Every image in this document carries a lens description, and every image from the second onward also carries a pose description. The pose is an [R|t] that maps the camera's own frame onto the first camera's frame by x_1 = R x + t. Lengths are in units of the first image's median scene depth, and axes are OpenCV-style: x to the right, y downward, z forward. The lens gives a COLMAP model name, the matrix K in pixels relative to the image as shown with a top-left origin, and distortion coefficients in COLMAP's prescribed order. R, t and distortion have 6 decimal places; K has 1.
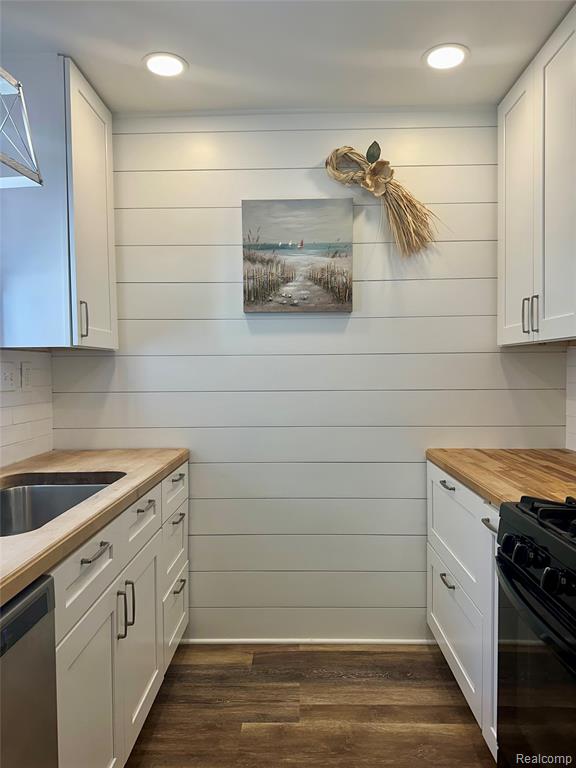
lens RADIAL K [[534.1, 0, 287.6], [0, 534.1, 391.9], [0, 0, 1]] dist [0.078340, -0.083386]
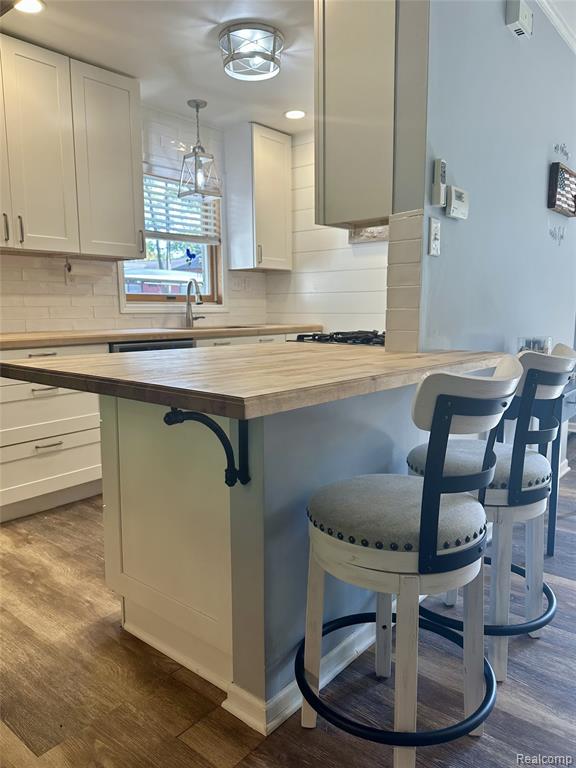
lens RADIAL K [[558.4, 0, 288.6], [0, 558.4, 385.1], [0, 0, 1]] dist [0.066858, -0.091793]
pose [[0.784840, 0.091945, -0.612840, 0.904518], [-0.026038, 0.992951, 0.115629, 0.095311], [0.619151, -0.074793, 0.781702, -0.544289]]
